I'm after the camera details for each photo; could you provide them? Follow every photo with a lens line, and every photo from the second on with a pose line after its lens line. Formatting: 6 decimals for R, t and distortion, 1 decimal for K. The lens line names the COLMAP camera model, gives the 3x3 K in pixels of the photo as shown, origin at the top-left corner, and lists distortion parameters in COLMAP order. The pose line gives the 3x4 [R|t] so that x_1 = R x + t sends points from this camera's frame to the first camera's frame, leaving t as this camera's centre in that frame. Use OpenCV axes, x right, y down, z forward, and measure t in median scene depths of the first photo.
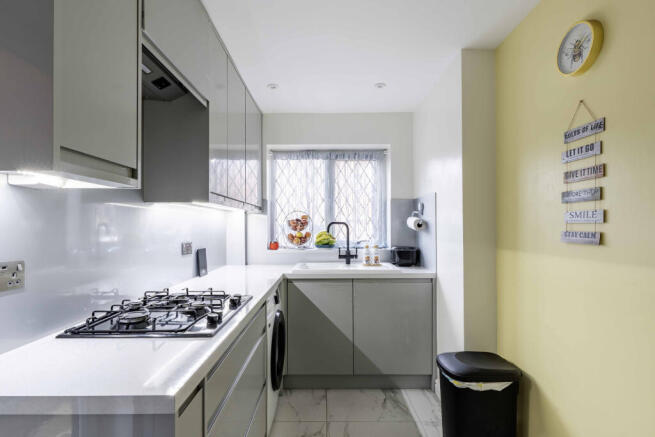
lens RADIAL K [[324.0, 0, 325.0], [0, 324.0, 224.2], [0, 0, 1]] dist [-0.005378, 0.000887]
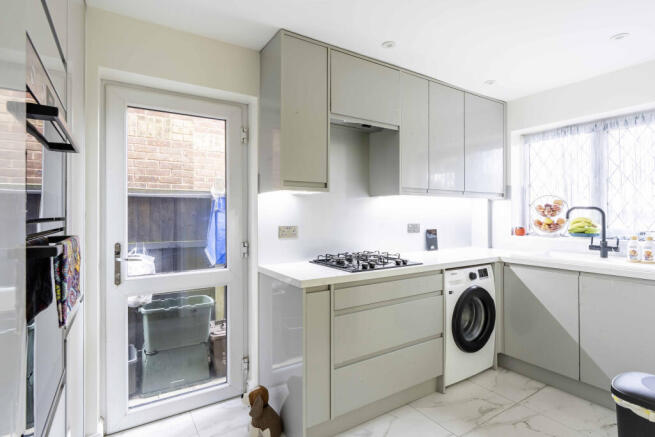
lens RADIAL K [[328.2, 0, 332.0], [0, 328.2, 214.3], [0, 0, 1]] dist [-0.003522, 0.000967]
pose [[0.551156, 0.000730, -0.834402, 0.477874], [0.005379, 0.999976, 0.004428, 0.007125], [0.834385, -0.006929, 0.551139, -0.044197]]
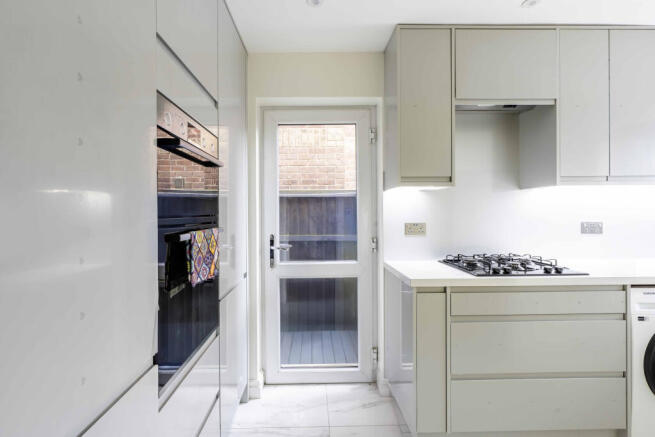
lens RADIAL K [[324.0, 0, 327.0], [0, 324.0, 212.8], [0, 0, 1]] dist [-0.005378, 0.000887]
pose [[0.032875, 0.003928, -0.999452, 0.522391], [0.013198, 0.999903, 0.004364, 0.008918], [0.999372, -0.013334, 0.032820, 0.094785]]
